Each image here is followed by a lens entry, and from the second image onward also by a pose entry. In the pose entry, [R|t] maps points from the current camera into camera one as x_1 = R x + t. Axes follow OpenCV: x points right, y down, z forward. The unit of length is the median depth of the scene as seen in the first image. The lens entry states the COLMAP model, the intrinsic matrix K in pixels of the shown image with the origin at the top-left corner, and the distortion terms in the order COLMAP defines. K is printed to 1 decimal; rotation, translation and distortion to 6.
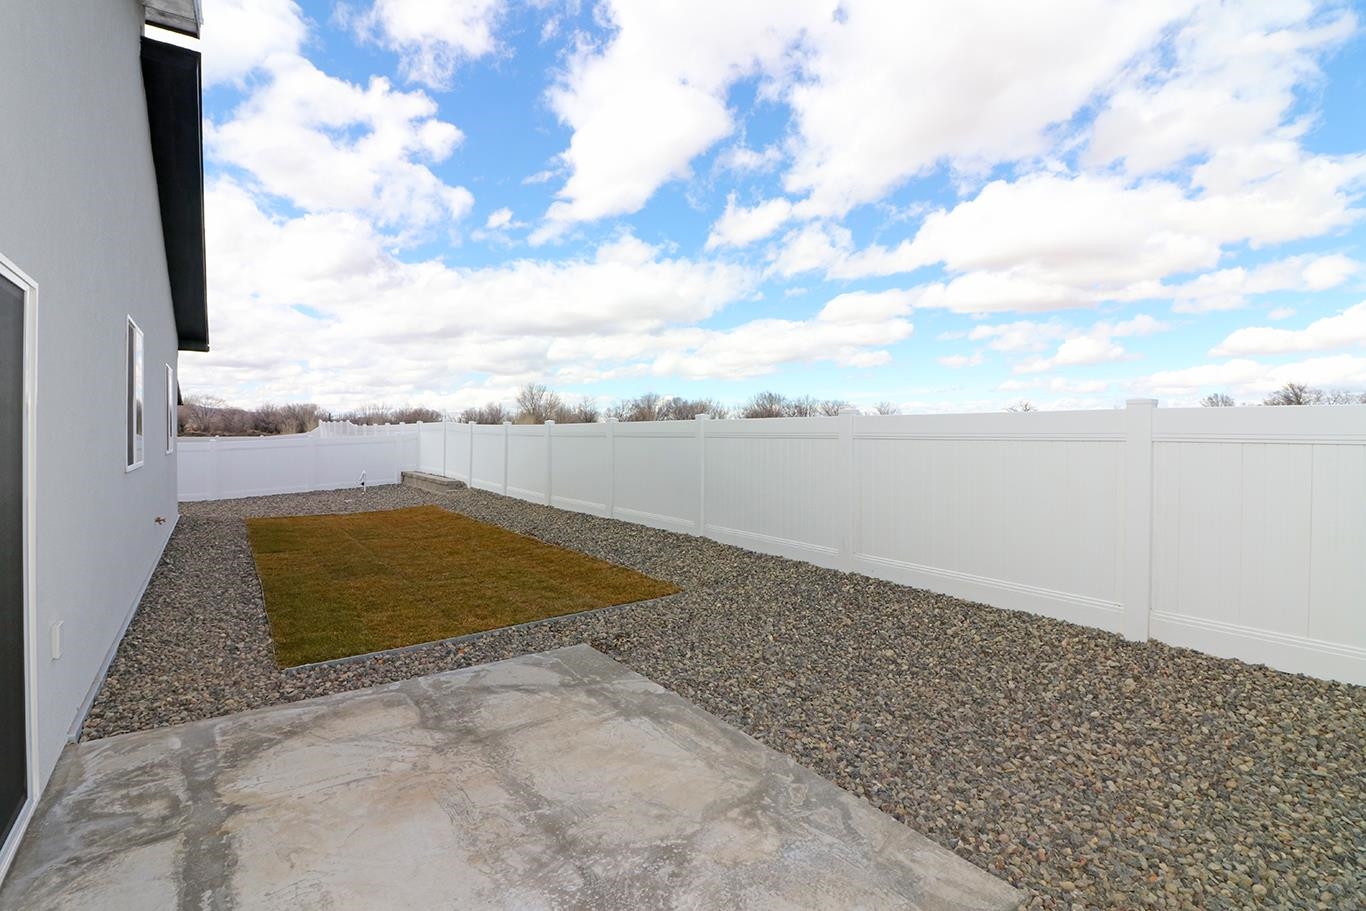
lens RADIAL K [[625.2, 0, 679.4], [0, 625.2, 444.1], [0, 0, 1]] dist [-0.017133, -0.004726]
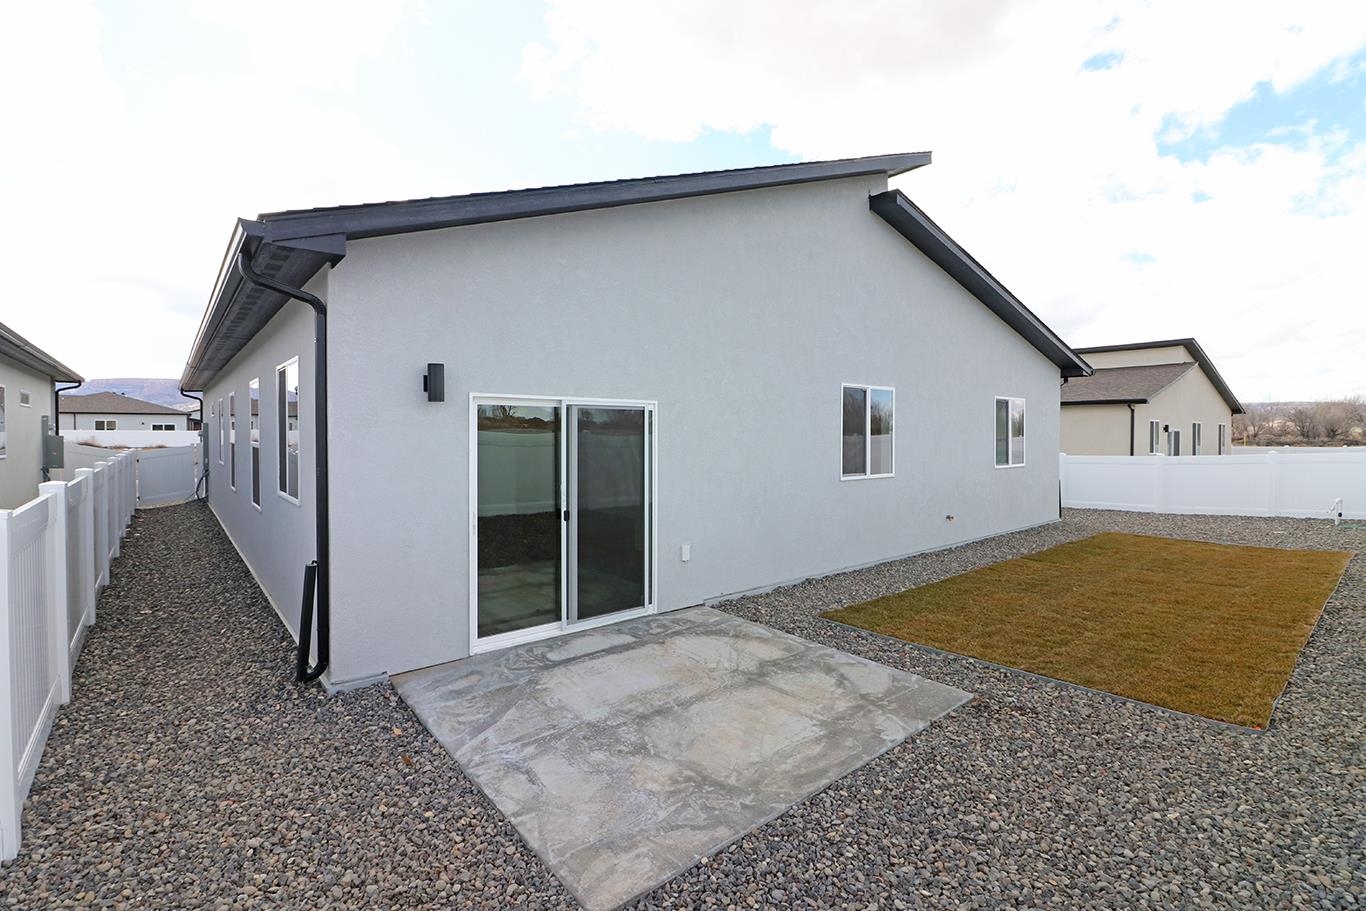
lens RADIAL K [[625.2, 0, 684.8], [0, 625.2, 447.6], [0, 0, 1]] dist [-0.017133, -0.004726]
pose [[0.081267, 0.020164, -0.996488, 1.112200], [-0.024295, 0.999538, 0.018244, -0.096562], [0.996396, 0.022727, 0.081720, 0.694326]]
